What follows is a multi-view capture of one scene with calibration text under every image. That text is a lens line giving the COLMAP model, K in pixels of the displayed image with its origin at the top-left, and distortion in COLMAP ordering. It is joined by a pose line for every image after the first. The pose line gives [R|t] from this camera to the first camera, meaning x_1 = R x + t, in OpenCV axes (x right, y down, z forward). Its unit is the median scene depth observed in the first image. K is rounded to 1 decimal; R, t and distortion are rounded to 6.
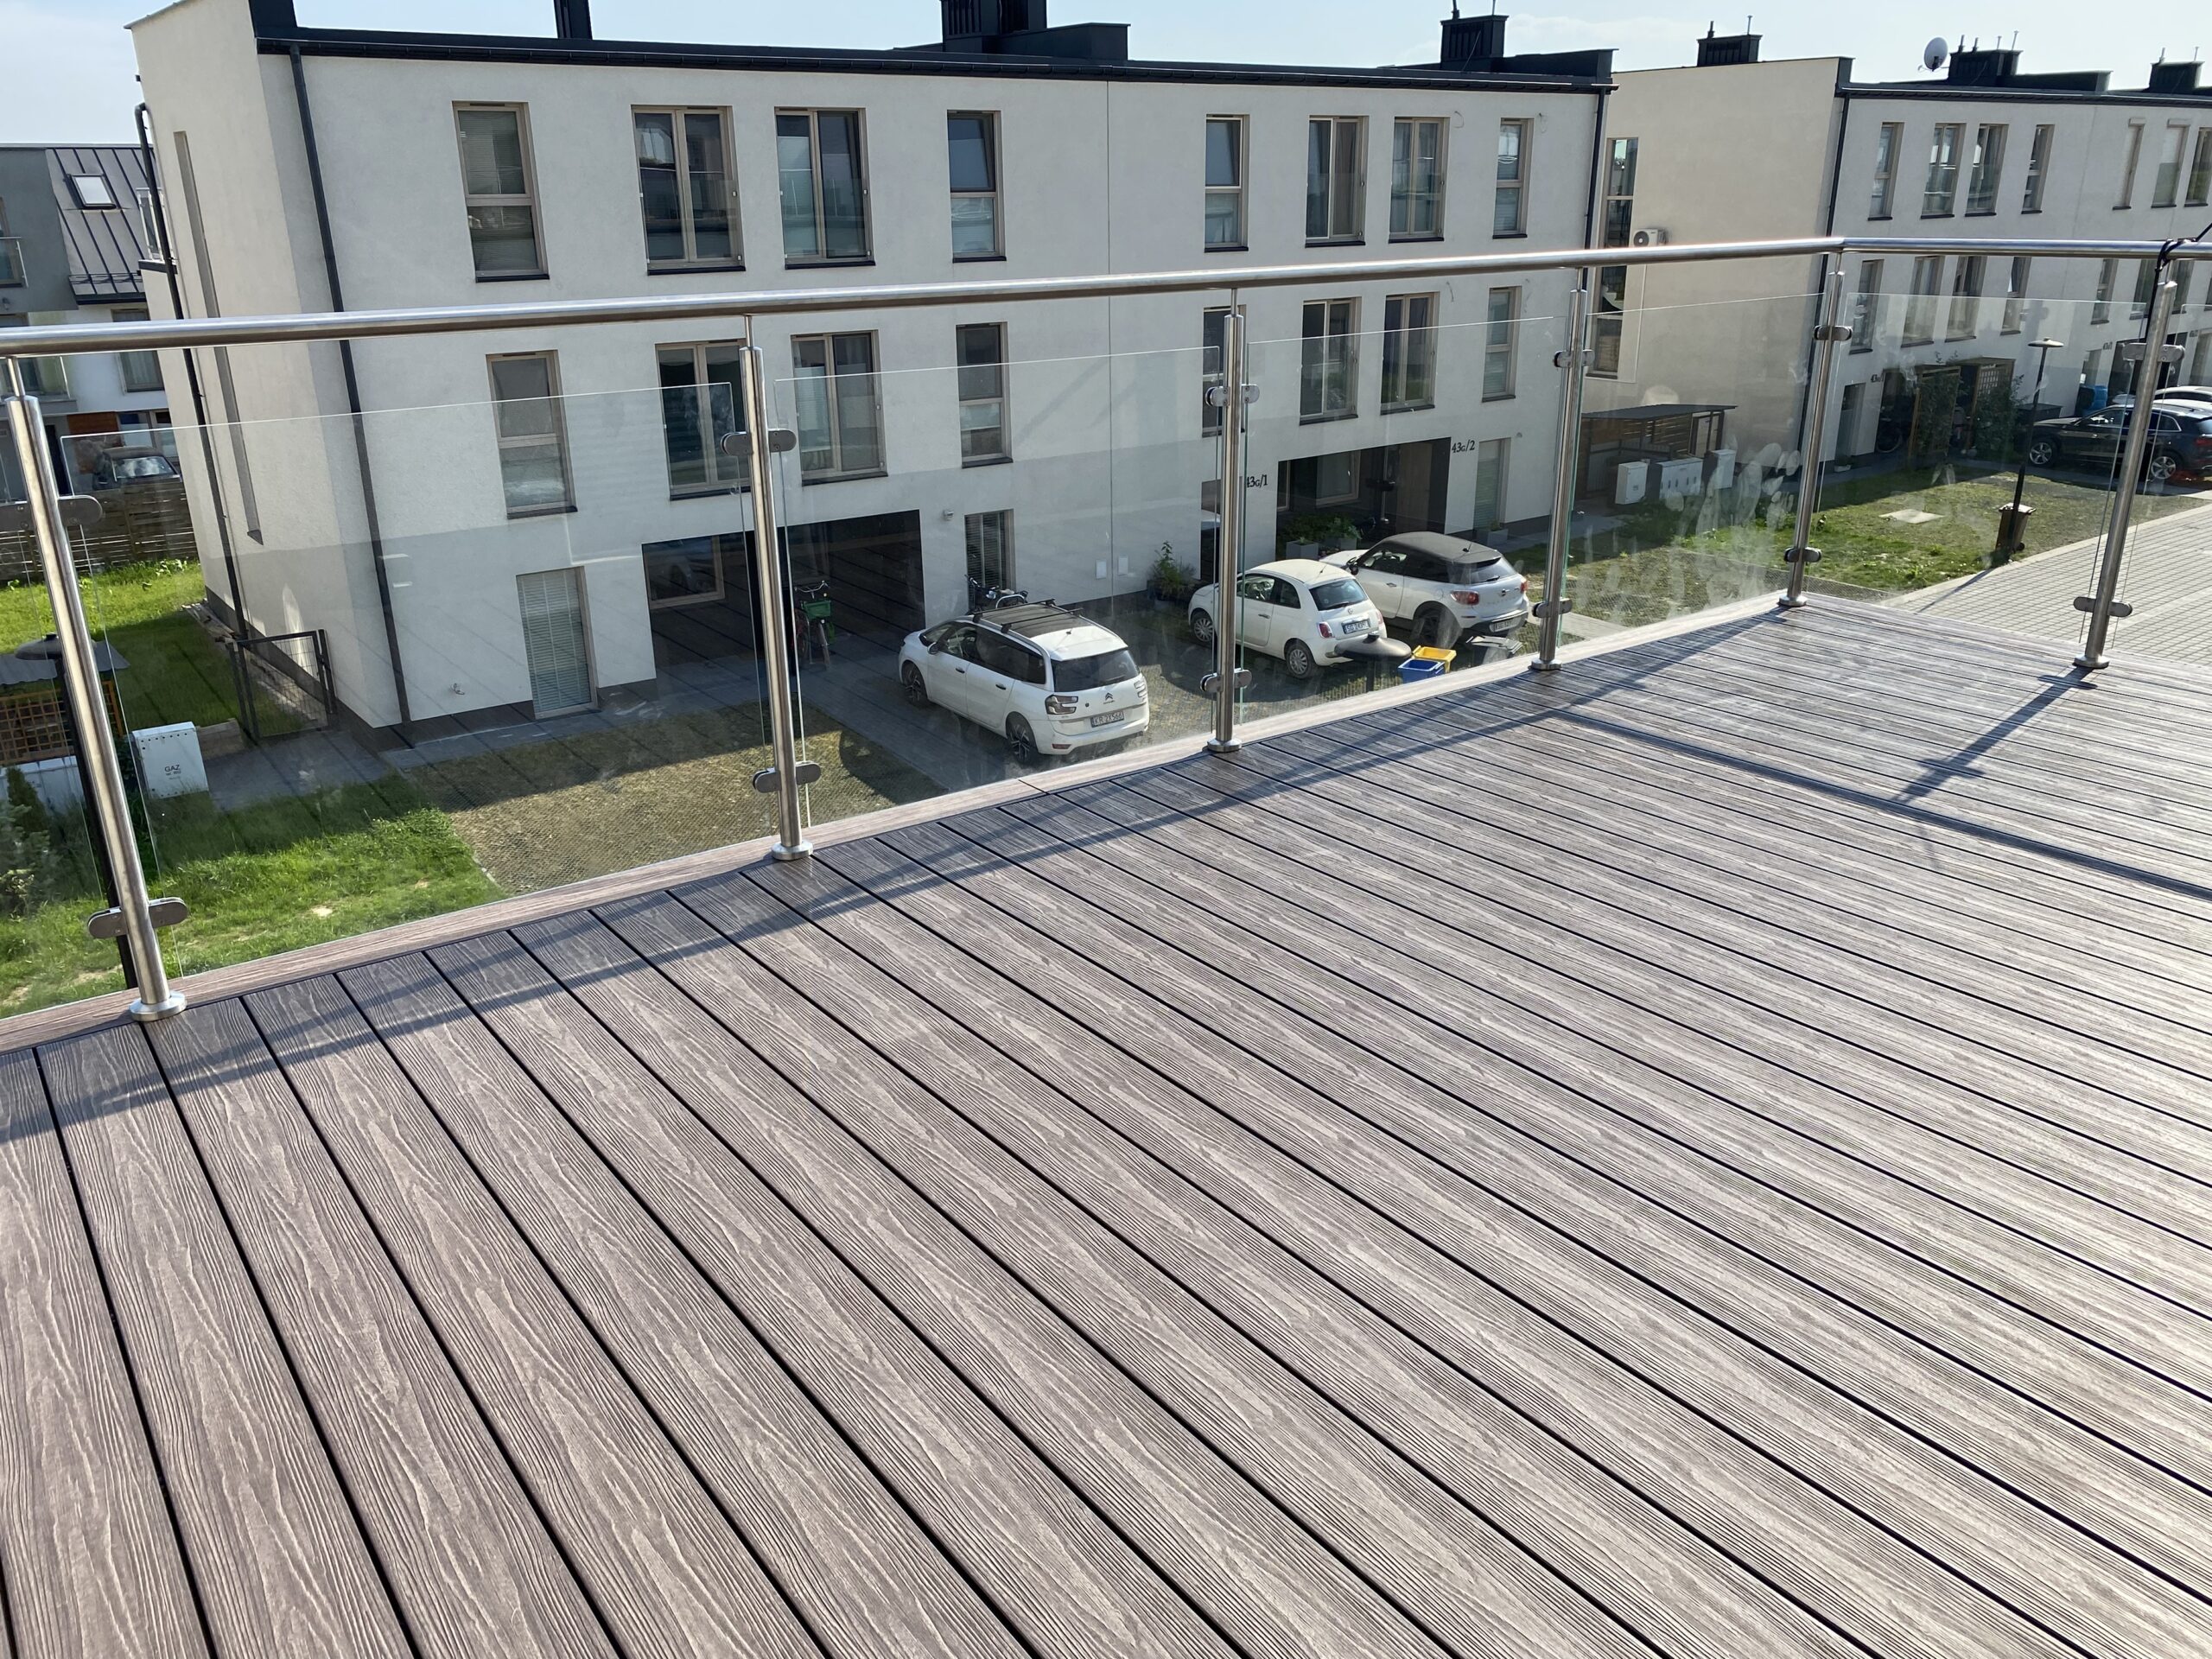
lens RADIAL K [[1687.6, 0, 1106.0], [0, 1687.6, 829.5], [0, 0, 1]] dist [0.076750, -0.081879]
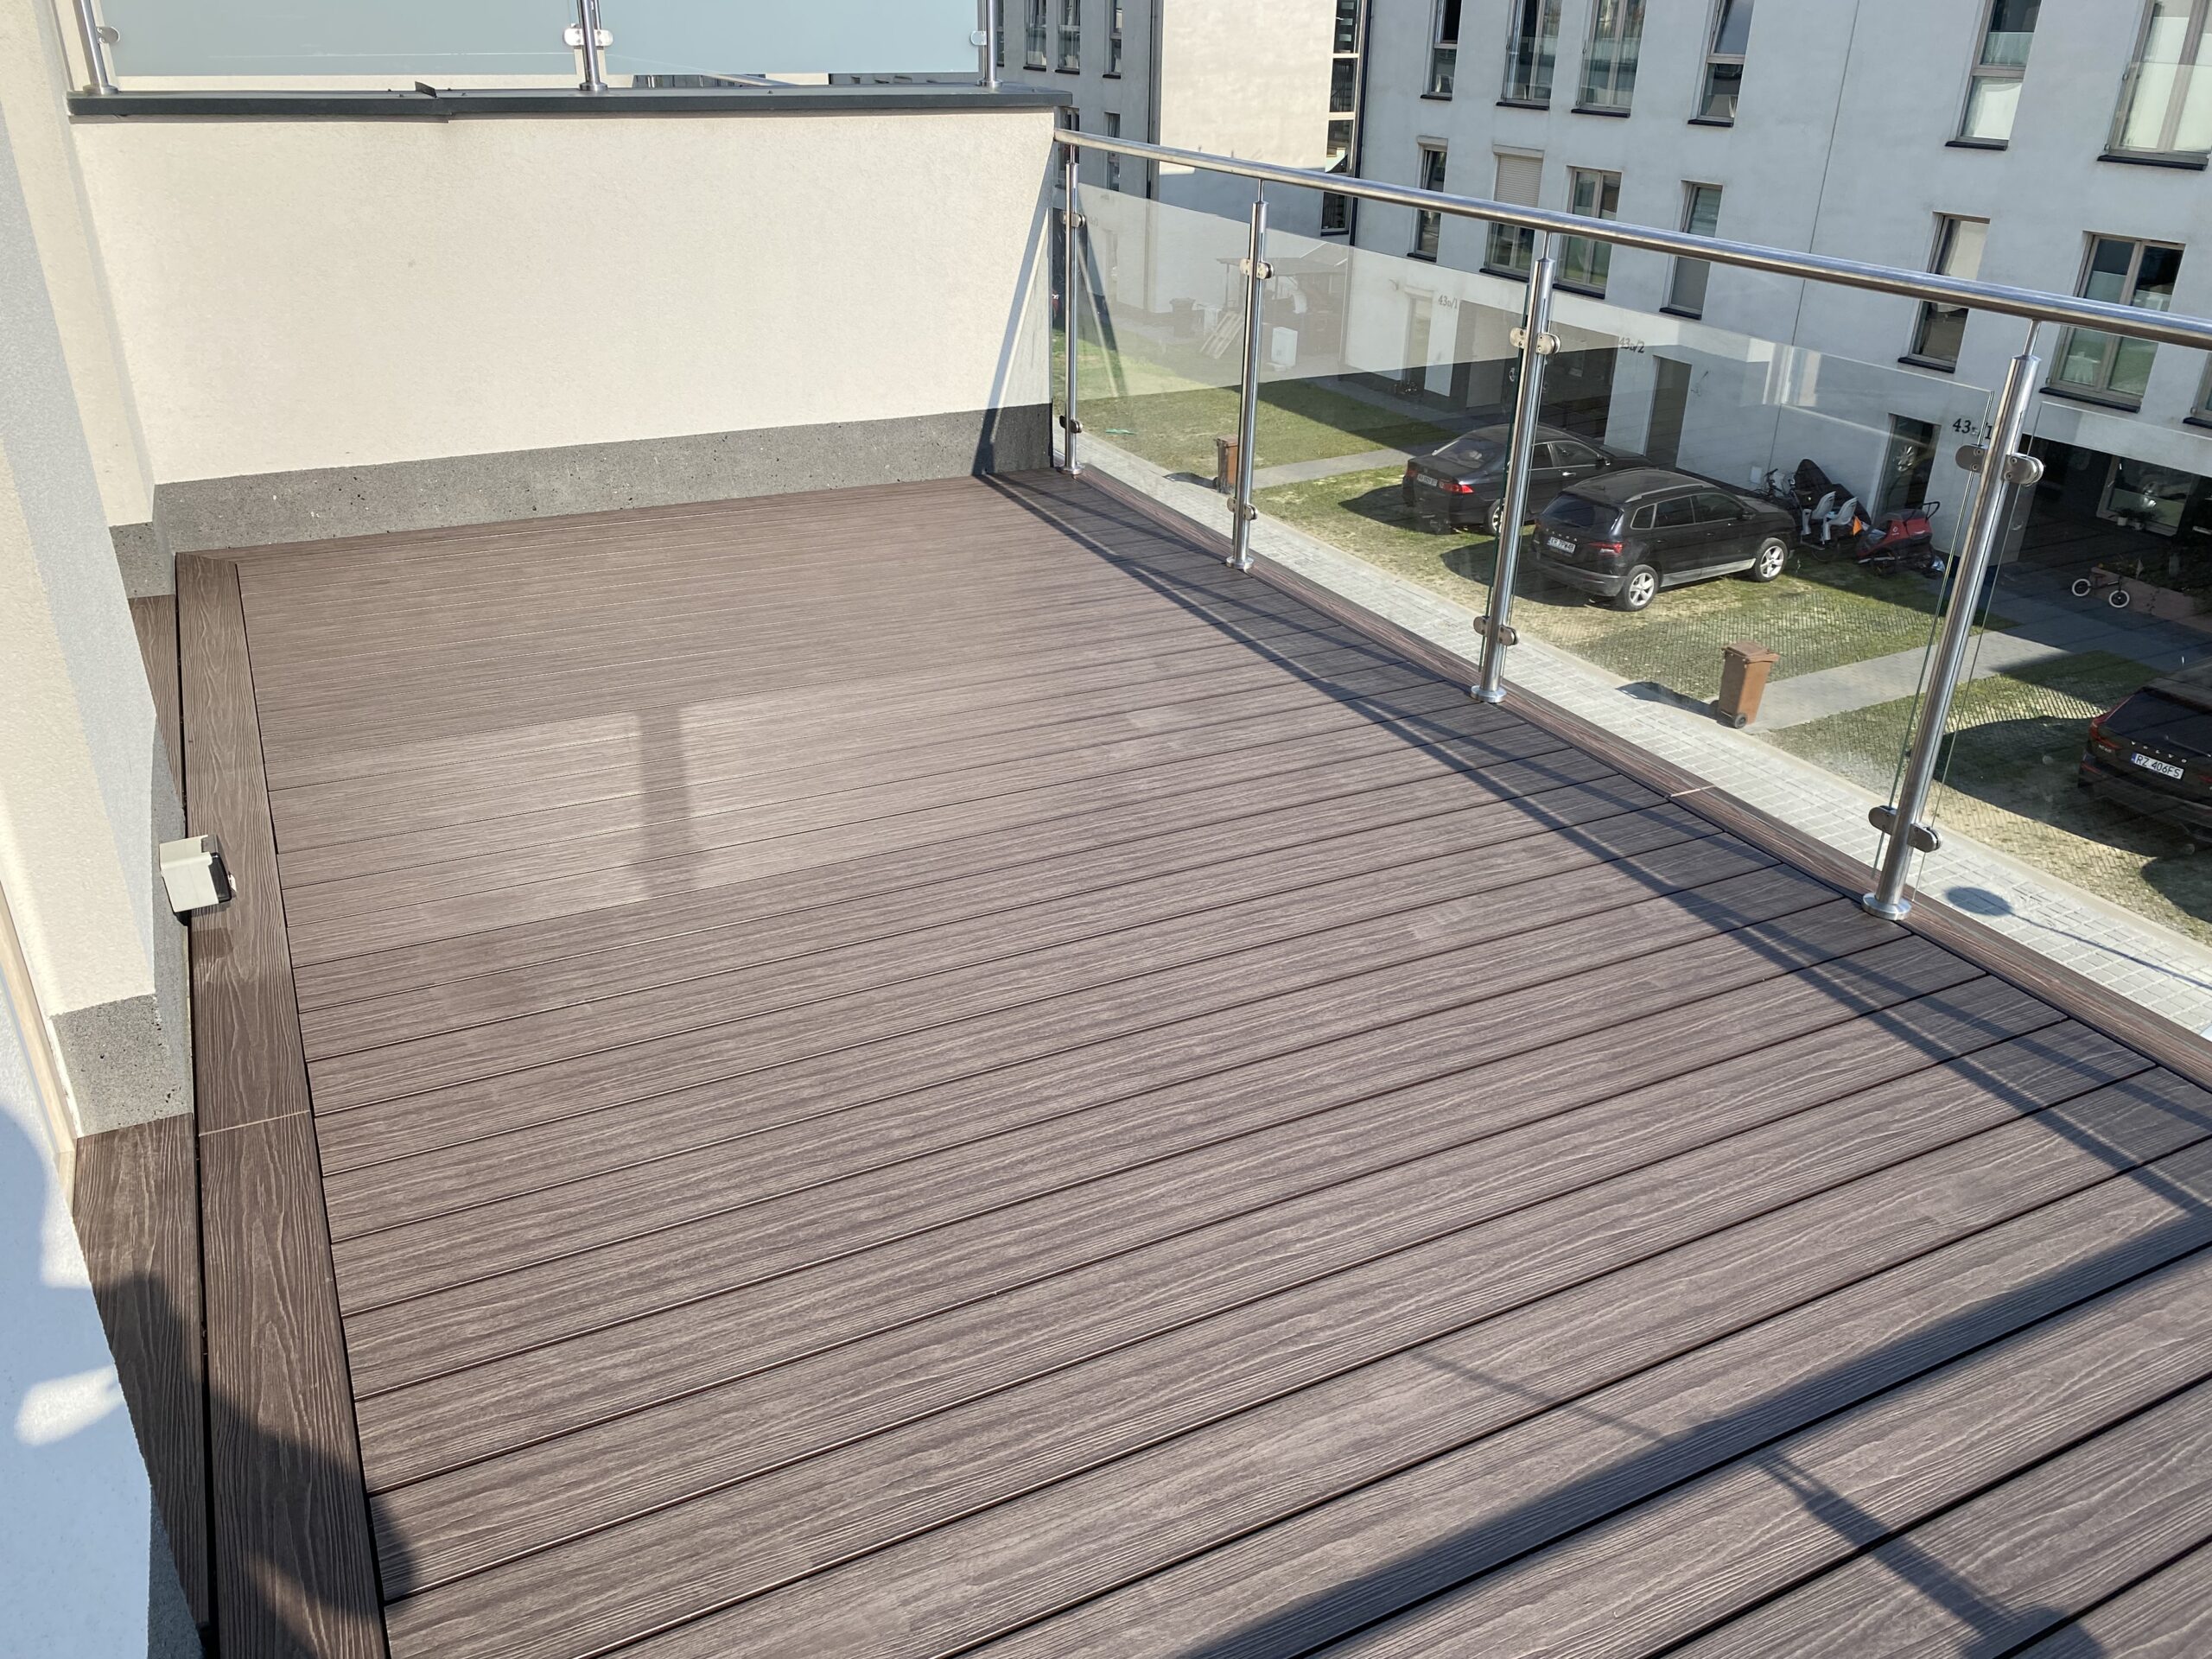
lens RADIAL K [[1676.6, 0, 1098.2], [0, 1676.6, 813.1], [0, 0, 1]] dist [0.069234, -0.097548]
pose [[-0.159744, 0.448831, -0.879223, 0.904320], [-0.350998, 0.806632, 0.475546, -0.373909], [0.922649, 0.384571, 0.028684, 0.727380]]
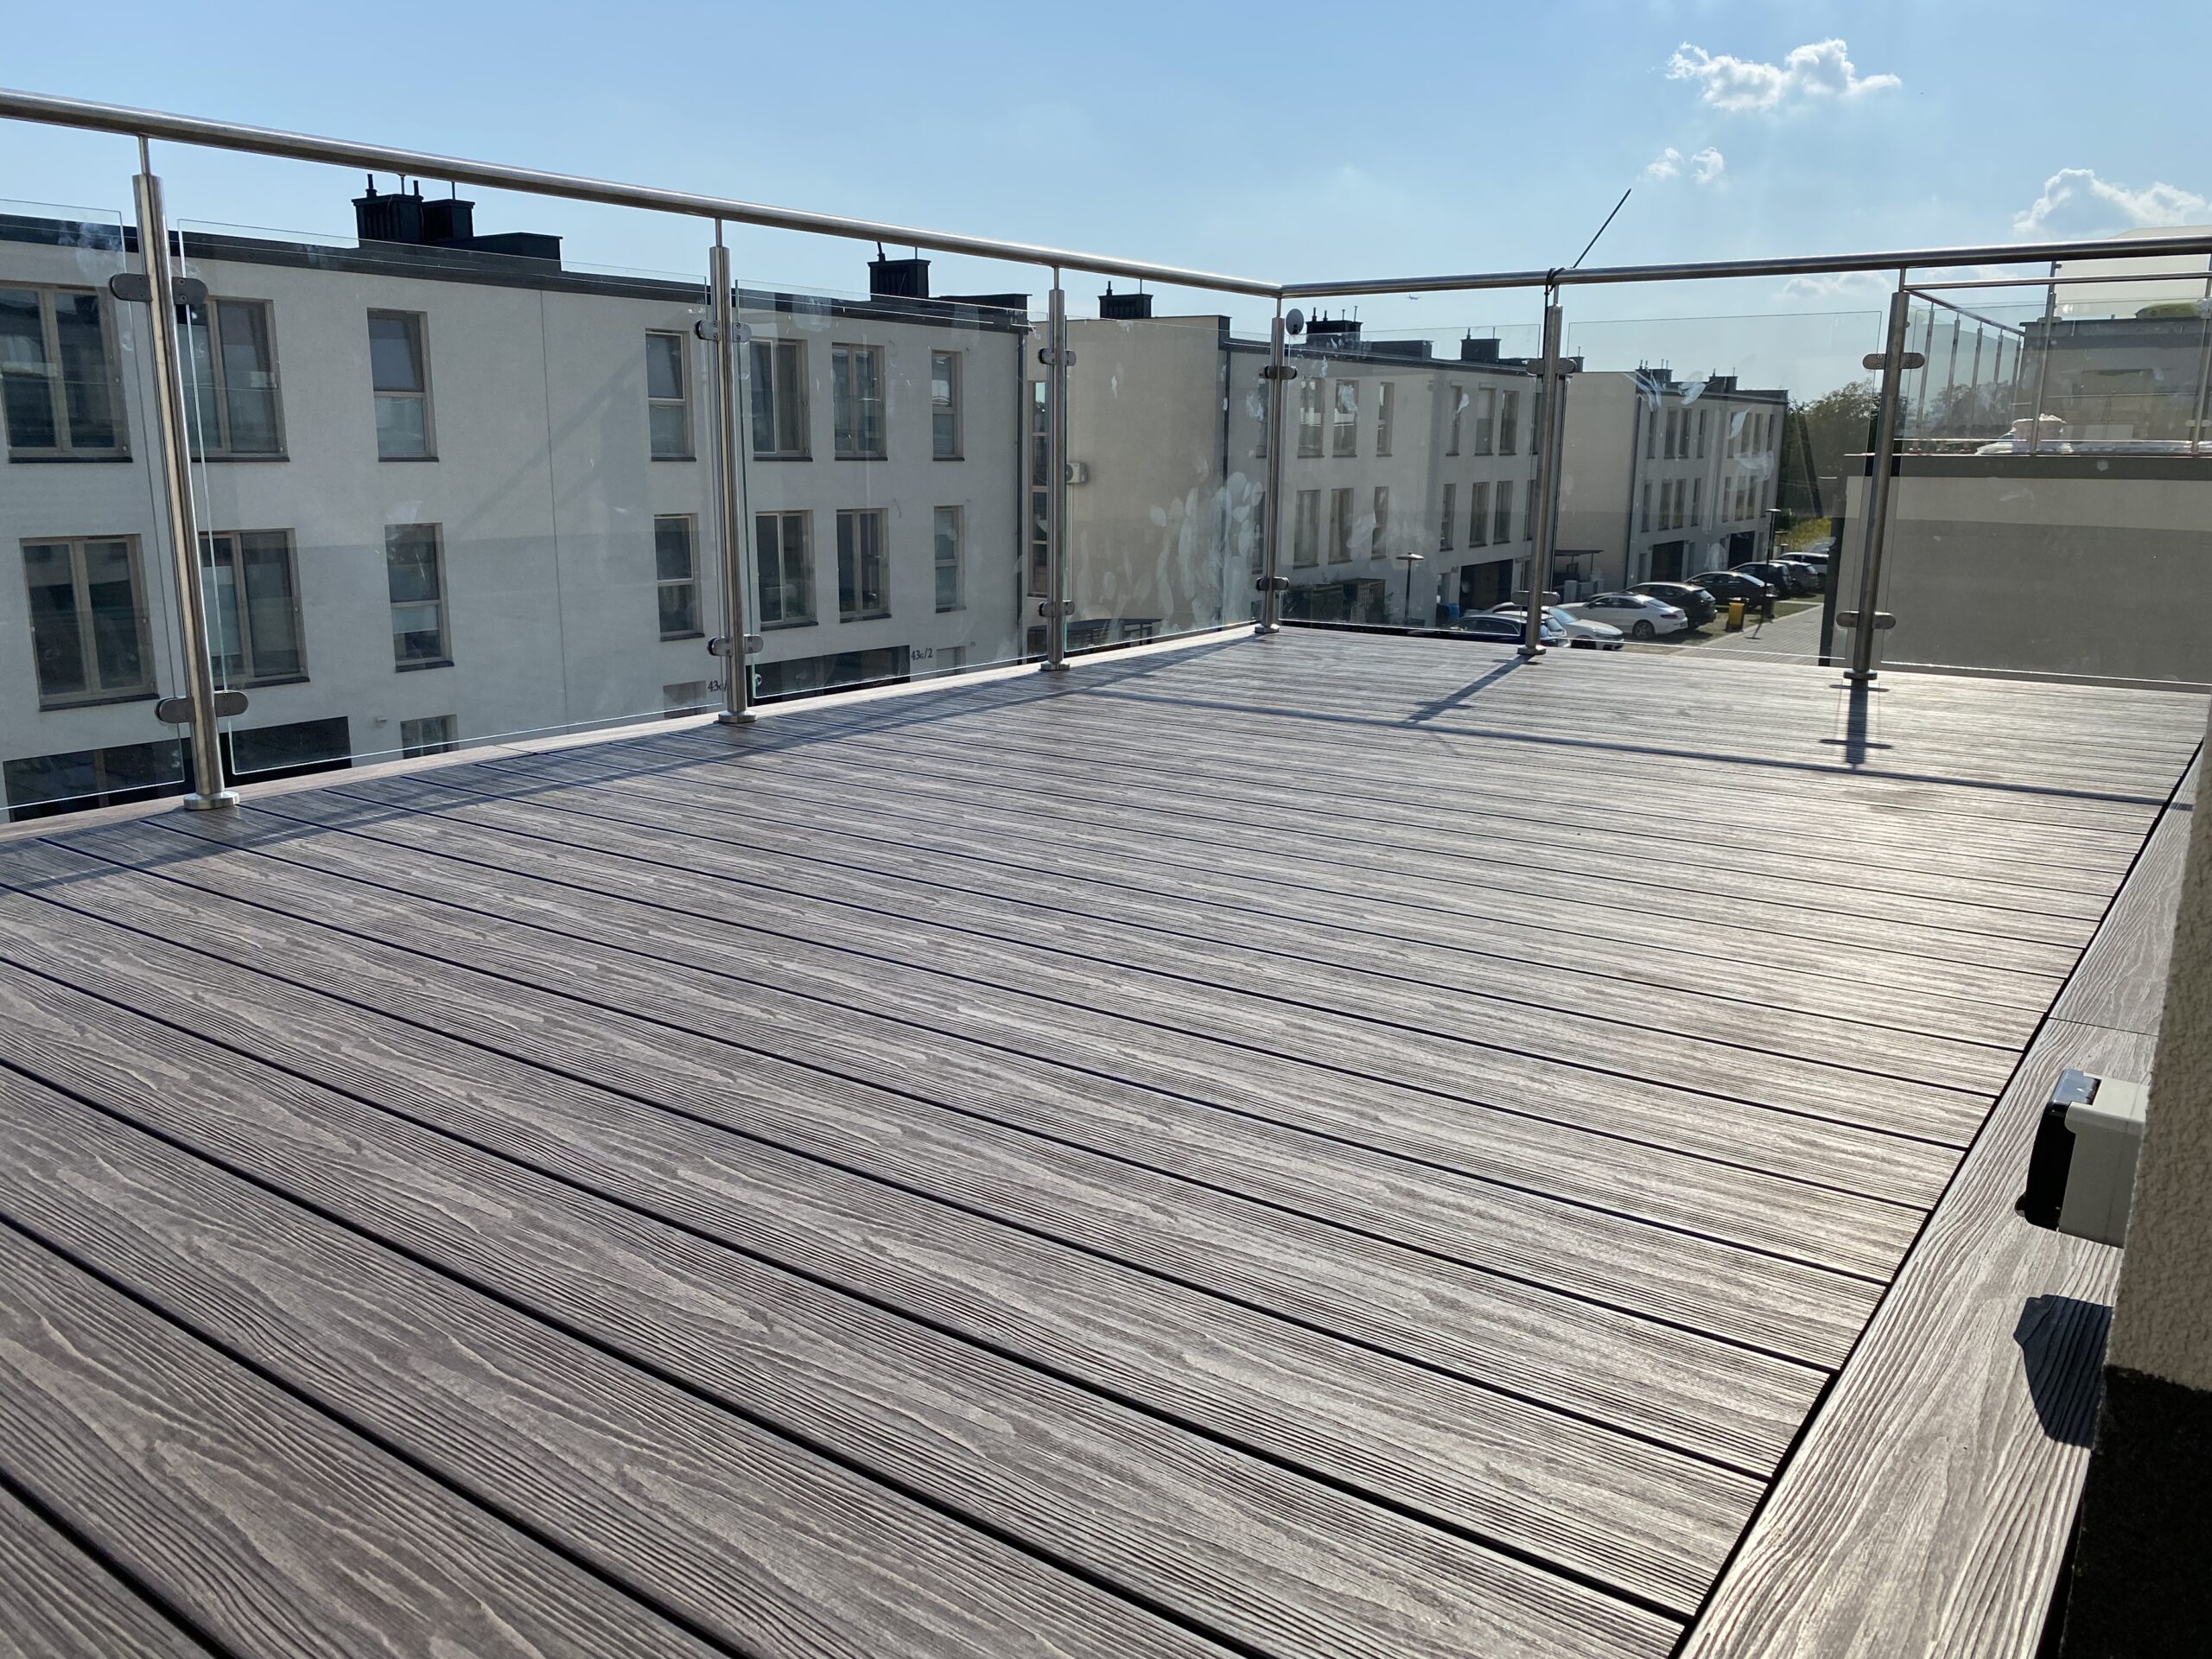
lens RADIAL K [[1701.1, 0, 1102.0], [0, 1701.1, 798.0], [0, 0, 1]] dist [0.054593, -0.086069]
pose [[0.952530, -0.045826, 0.300976, -0.024673], [0.088549, 0.987568, -0.129876, 0.151347], [-0.291283, 0.150362, 0.944746, 0.090185]]
